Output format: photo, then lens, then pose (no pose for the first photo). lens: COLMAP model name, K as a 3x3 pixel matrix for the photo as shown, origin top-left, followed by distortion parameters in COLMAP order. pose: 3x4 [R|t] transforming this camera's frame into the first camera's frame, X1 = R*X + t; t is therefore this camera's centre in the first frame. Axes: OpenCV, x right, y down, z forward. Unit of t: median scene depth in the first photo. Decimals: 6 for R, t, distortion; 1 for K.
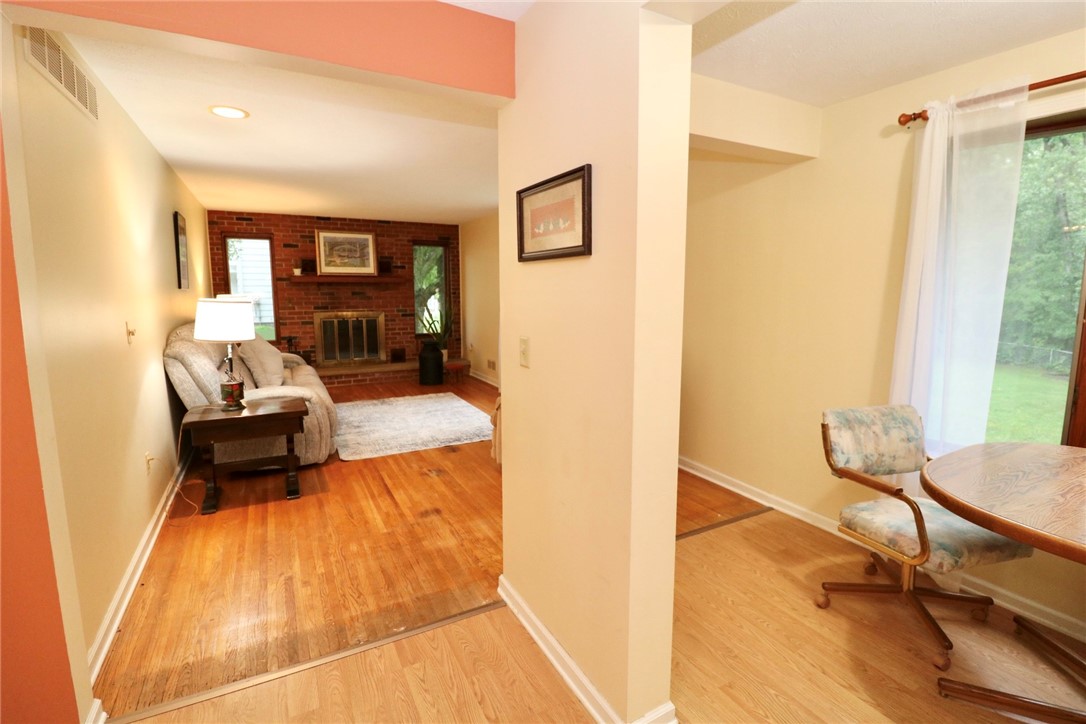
lens RADIAL K [[501.0, 0, 546.0], [0, 501.0, 351.7], [0, 0, 1]] dist [-0.002917, -0.011839]
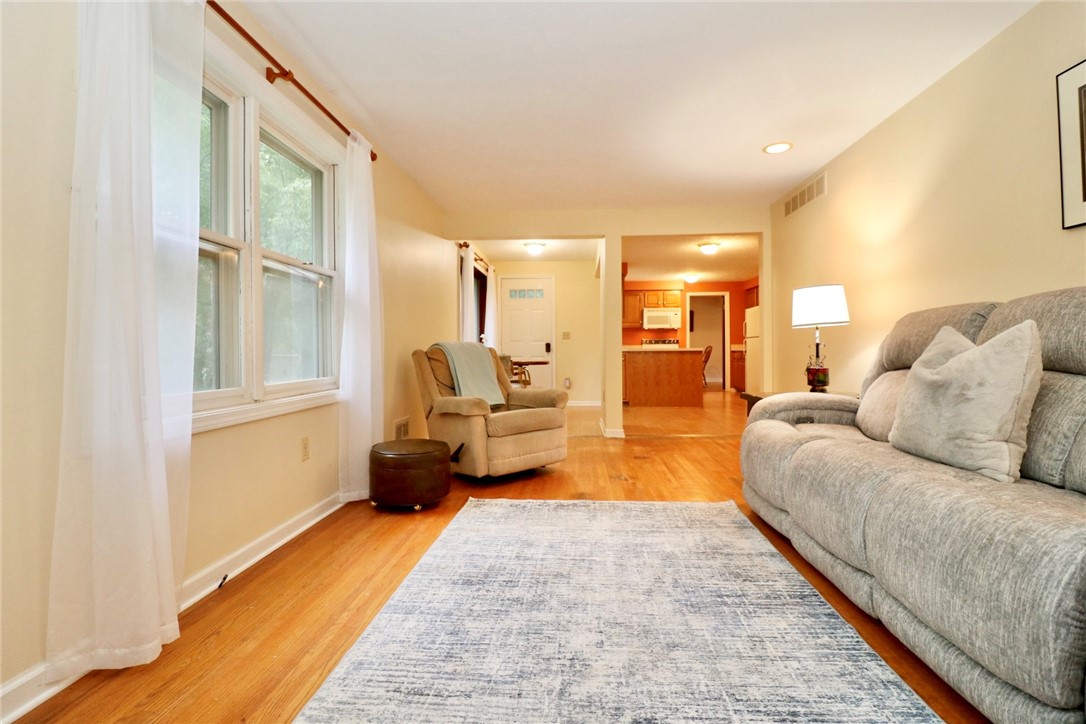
lens RADIAL K [[501.0, 0, 546.0], [0, 501.0, 351.7], [0, 0, 1]] dist [-0.002917, -0.011839]
pose [[-0.846747, 0.004663, 0.531975, -0.504580], [0.074595, 0.991123, 0.110047, -0.088998], [-0.526740, 0.132865, -0.839578, 1.534455]]
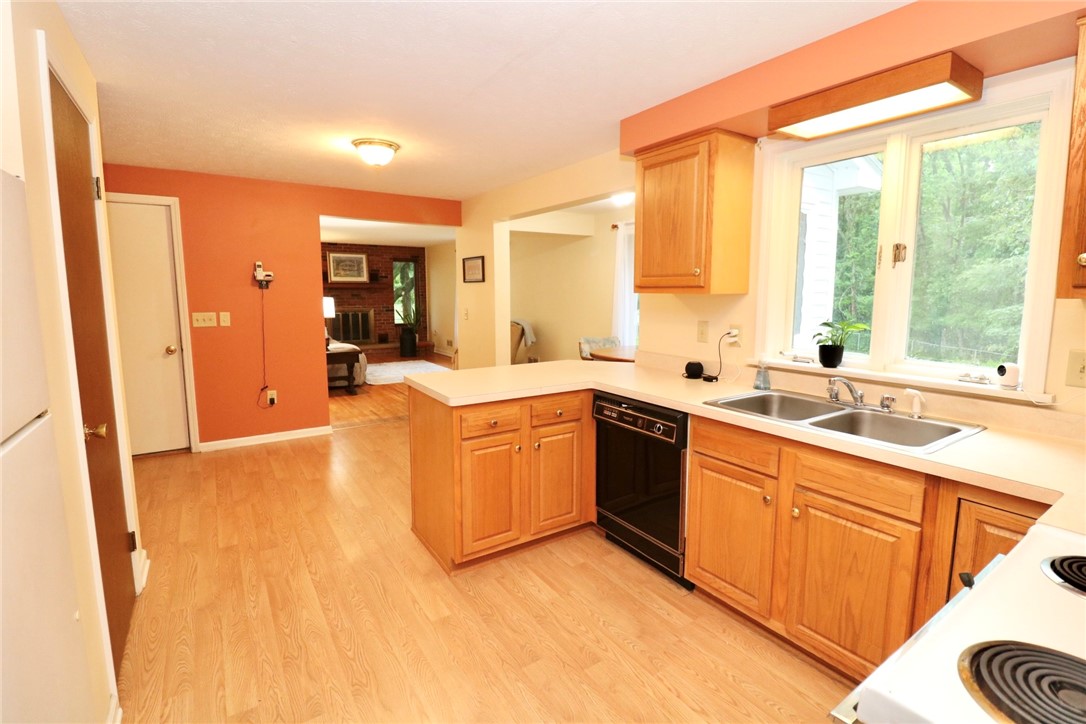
lens RADIAL K [[501.0, 0, 546.0], [0, 501.0, 351.7], [0, 0, 1]] dist [-0.002917, -0.011839]
pose [[0.995763, -0.011978, 0.091175, 0.063442], [0.012492, 0.999909, -0.005068, 0.100159], [-0.091106, 0.006186, 0.995822, -0.804530]]
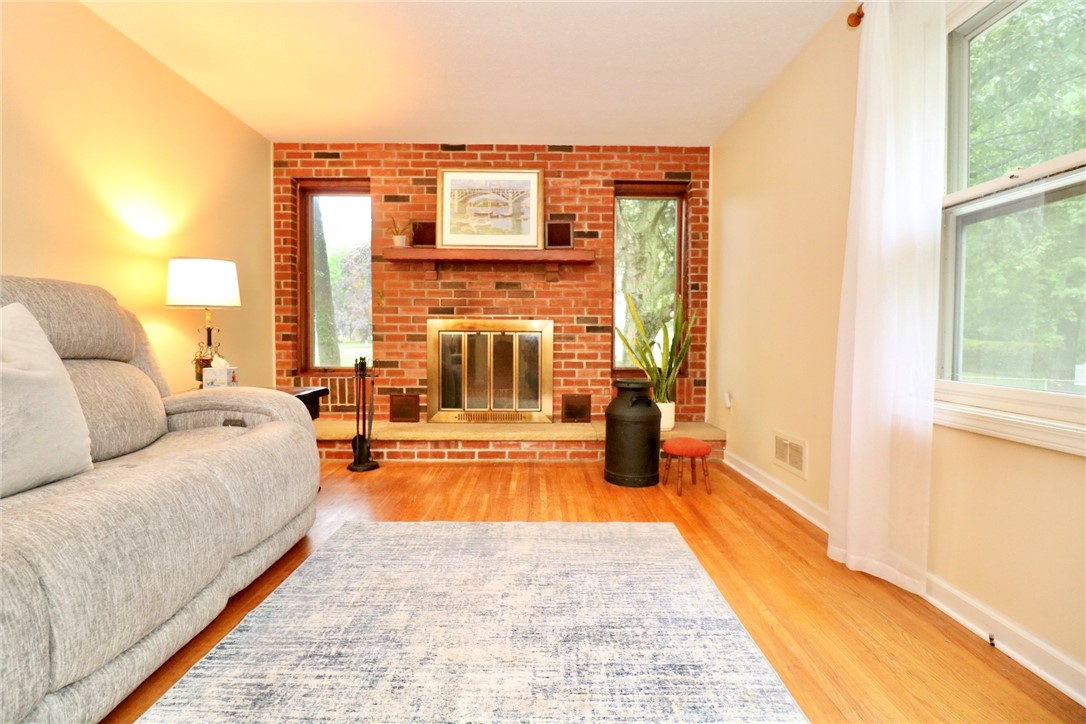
lens RADIAL K [[501.0, 0, 546.0], [0, 501.0, 351.7], [0, 0, 1]] dist [-0.002917, -0.011839]
pose [[0.887459, 0.017889, -0.460539, -0.155997], [-0.062747, 0.994632, -0.082277, -0.009465], [0.456595, 0.101915, 0.883818, 0.918719]]
